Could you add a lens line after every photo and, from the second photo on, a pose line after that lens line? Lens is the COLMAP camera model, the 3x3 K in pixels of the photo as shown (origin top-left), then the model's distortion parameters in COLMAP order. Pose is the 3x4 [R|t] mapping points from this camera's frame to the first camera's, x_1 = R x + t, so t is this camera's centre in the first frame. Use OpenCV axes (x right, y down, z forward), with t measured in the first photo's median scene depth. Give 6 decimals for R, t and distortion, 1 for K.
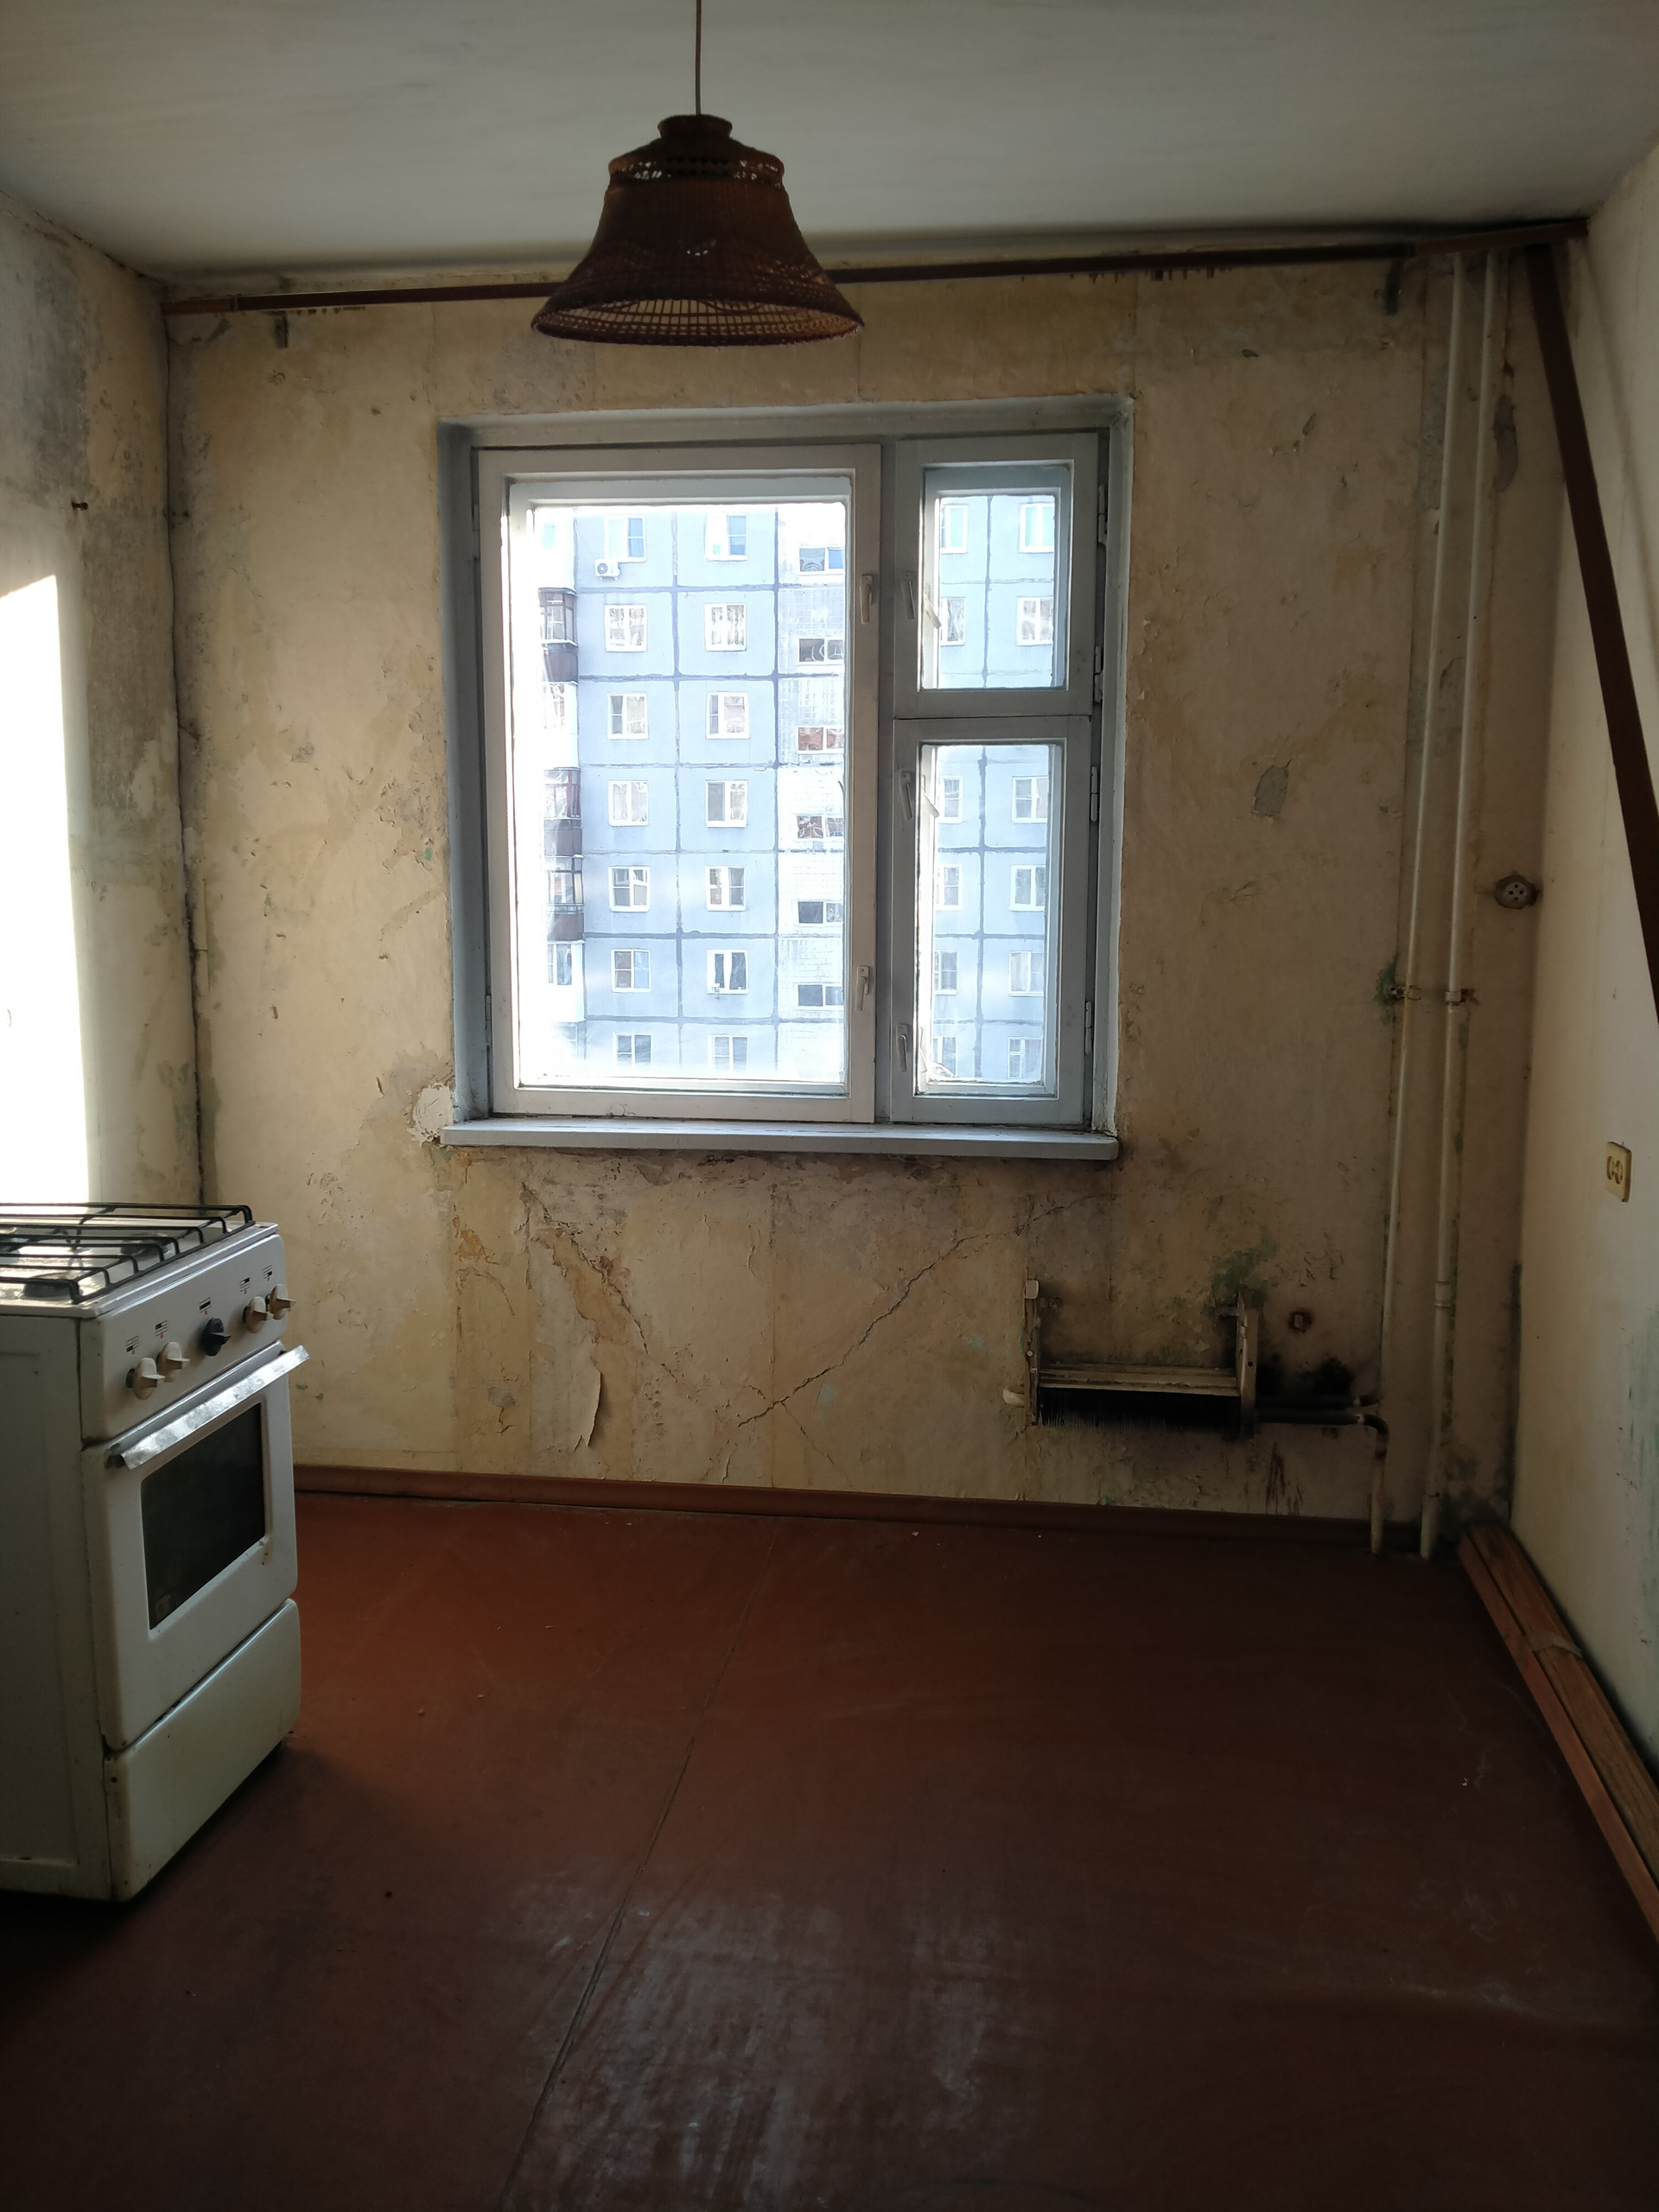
lens RADIAL K [[1886.6, 0, 862.4], [0, 1886.6, 1166.5], [0, 0, 1]] dist [0.087823, -0.162676]
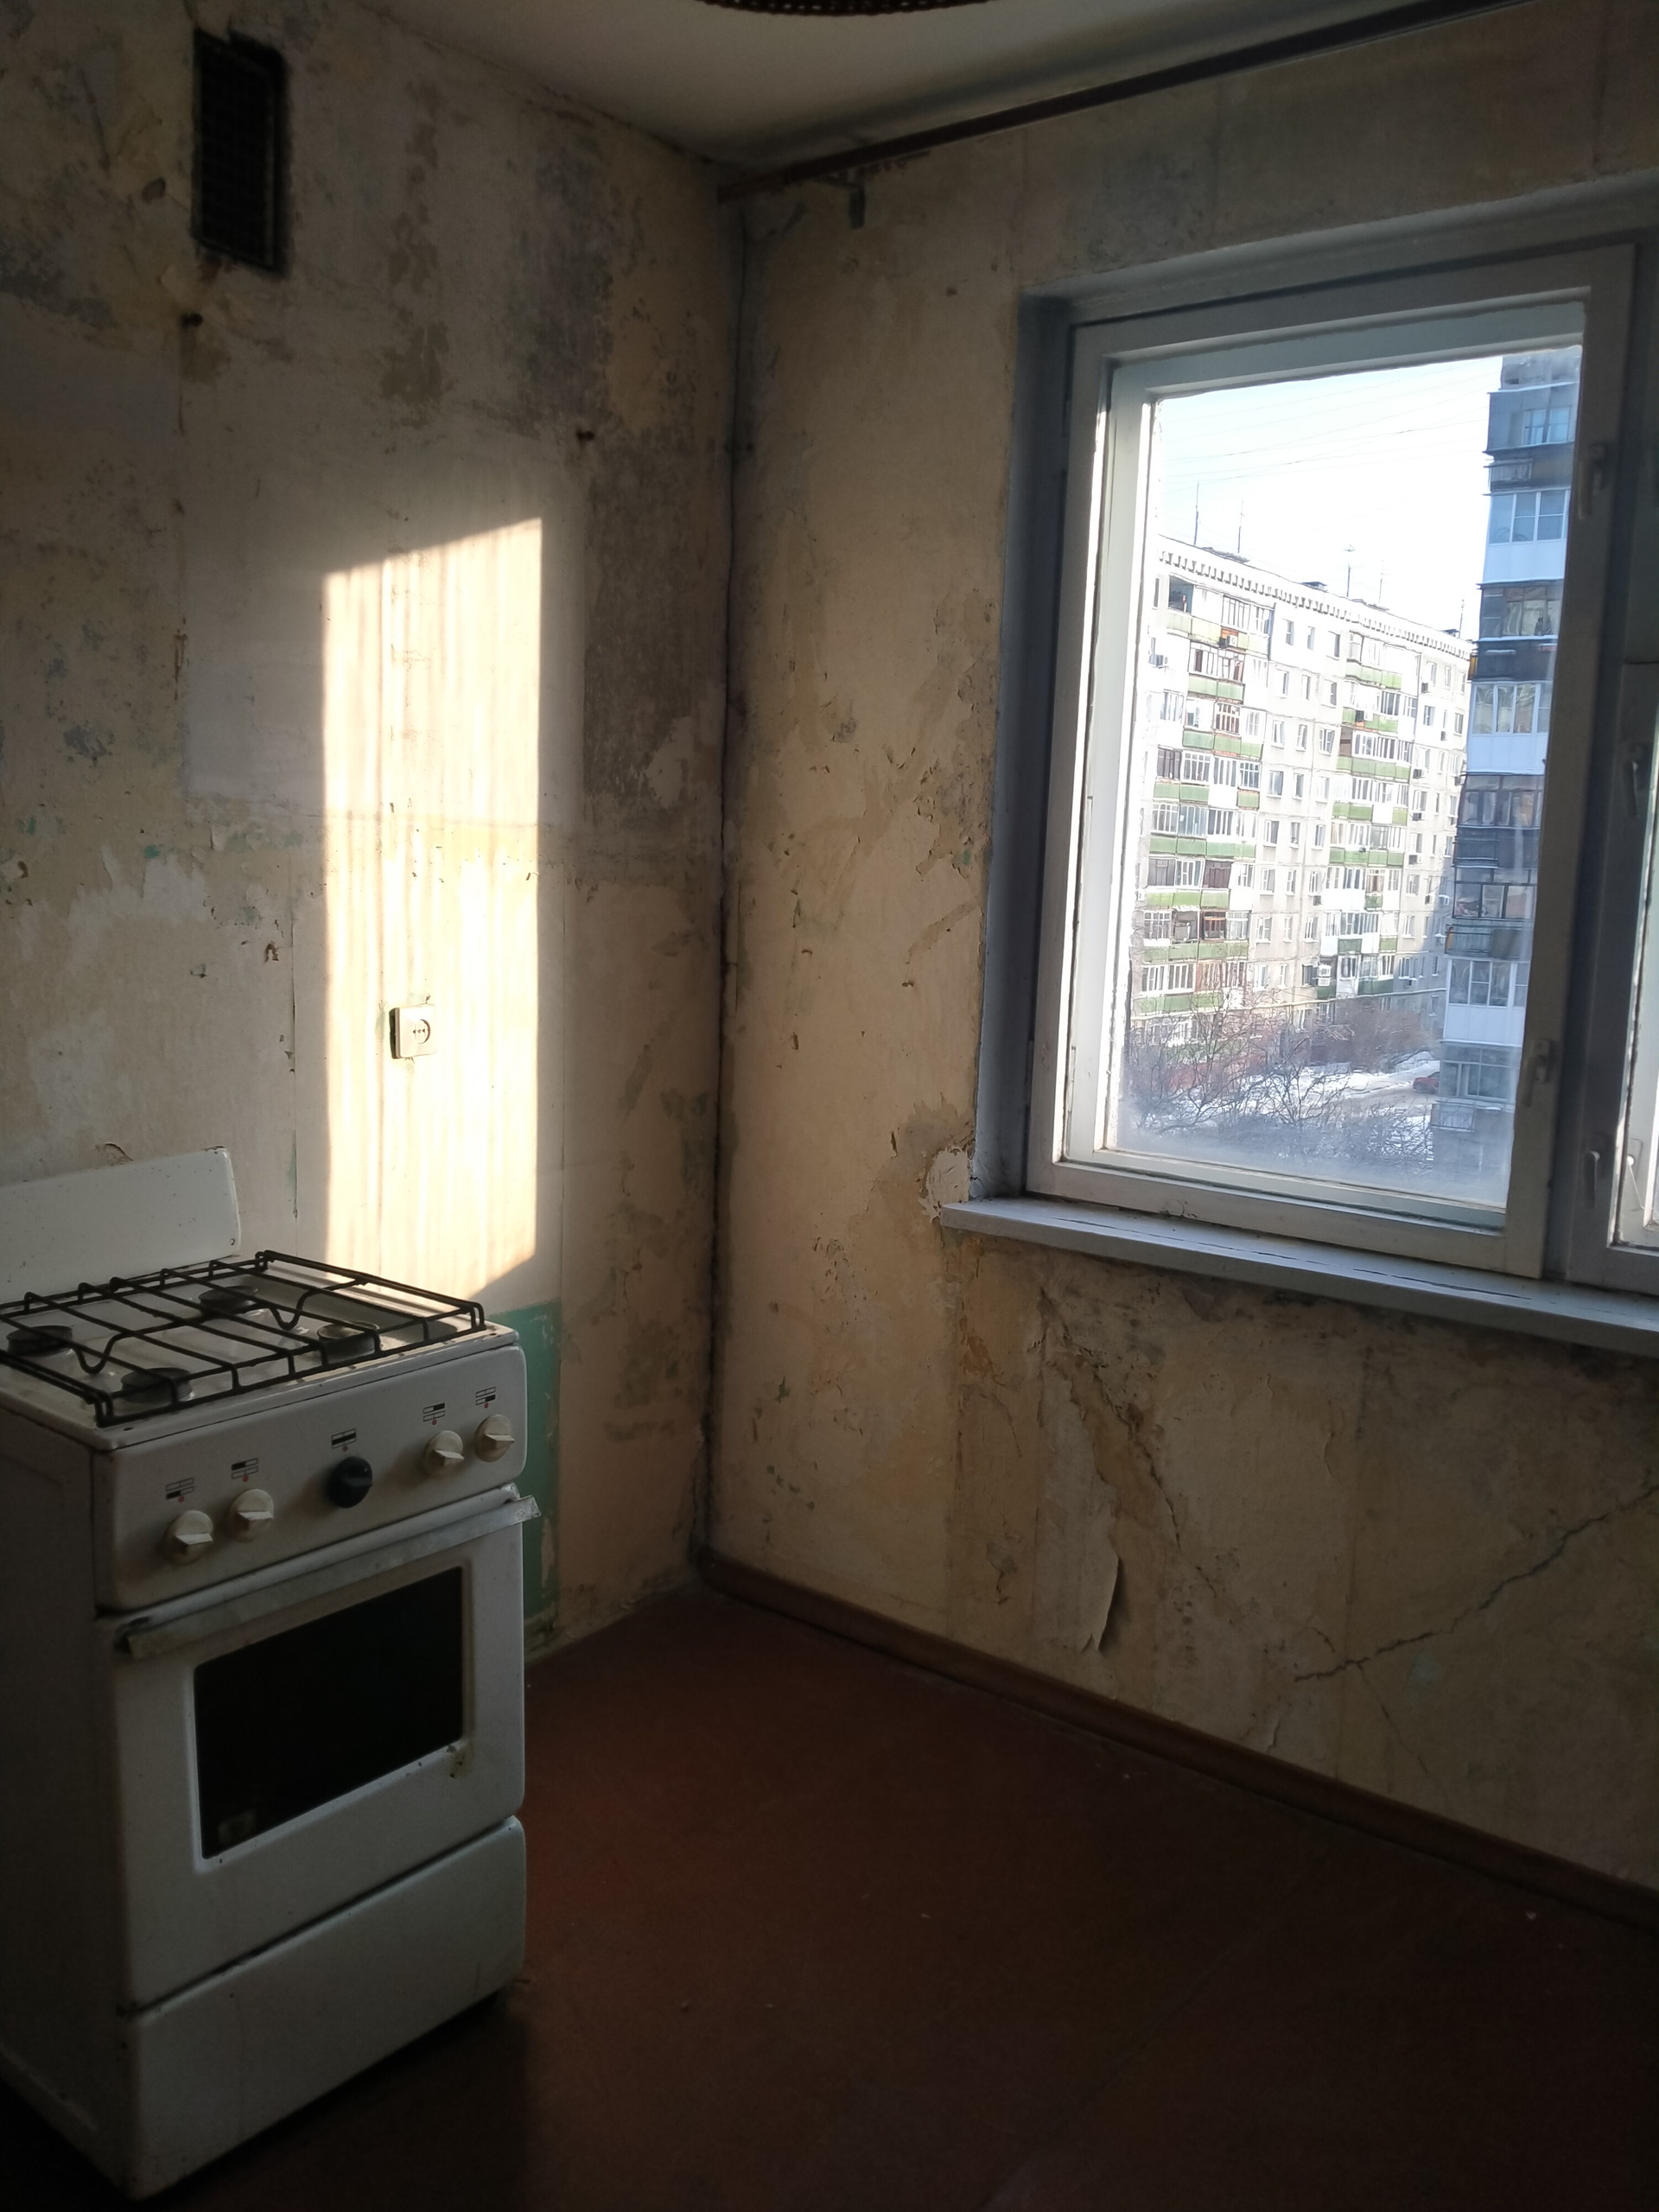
lens RADIAL K [[1886.6, 0, 771.4], [0, 1886.6, 1130.5], [0, 0, 1]] dist [0.087823, -0.162676]
pose [[0.849750, 0.103924, -0.516841, 0.118279], [-0.115503, 0.993259, 0.009818, -0.051182], [0.514377, 0.051354, 0.856025, 0.298522]]
